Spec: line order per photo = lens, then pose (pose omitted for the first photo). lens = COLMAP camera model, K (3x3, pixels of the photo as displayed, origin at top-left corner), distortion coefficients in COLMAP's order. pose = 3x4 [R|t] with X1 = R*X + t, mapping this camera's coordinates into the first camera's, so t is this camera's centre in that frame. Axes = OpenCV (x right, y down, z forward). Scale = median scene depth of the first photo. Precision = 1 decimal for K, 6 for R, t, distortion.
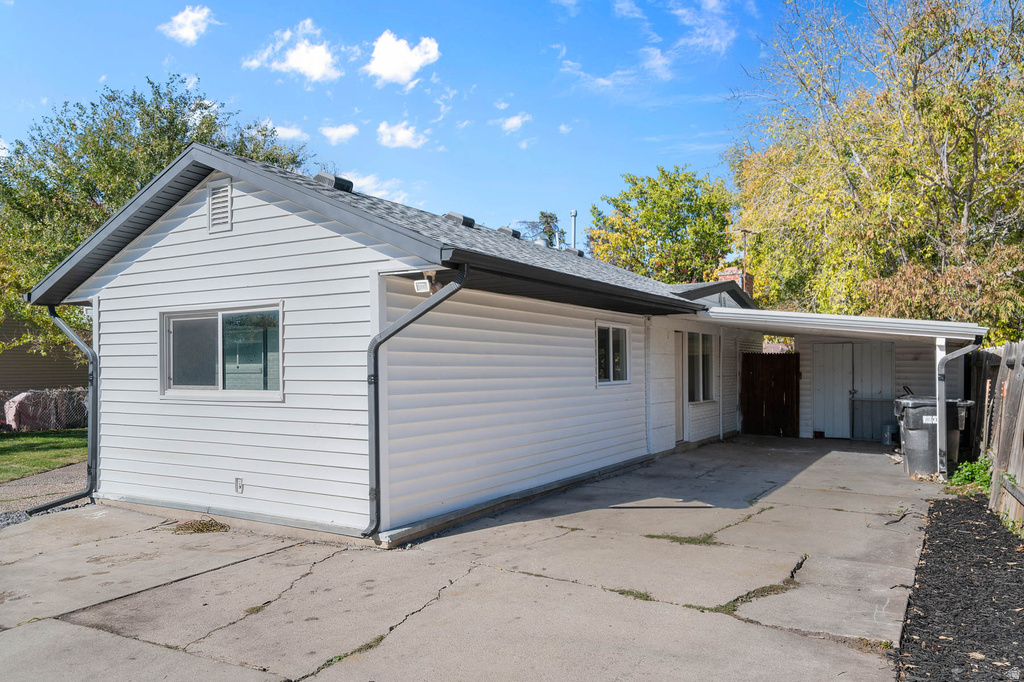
lens RADIAL K [[744.9, 0, 514.4], [0, 744.9, 347.6], [0, 0, 1]] dist [0.013936, -0.006520]
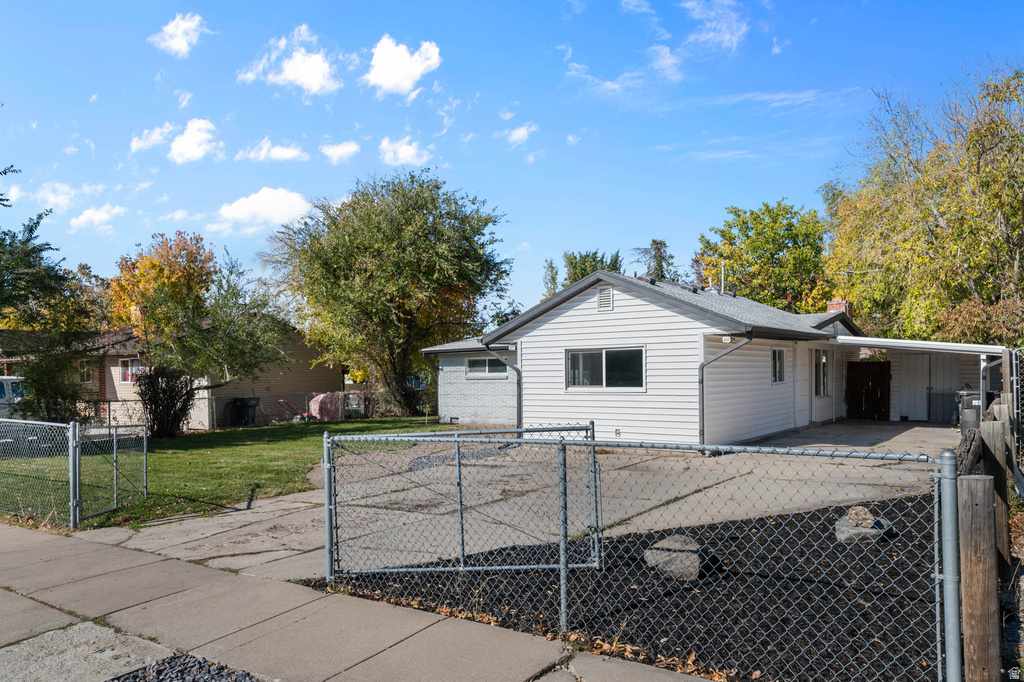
lens RADIAL K [[744.9, 0, 506.0], [0, 744.9, 381.3], [0, 0, 1]] dist [0.013936, -0.006520]
pose [[0.995685, -0.009294, -0.092330, -0.252612], [0.012980, 0.999139, 0.039400, -0.023658], [0.091884, -0.040429, 0.994949, -0.567094]]
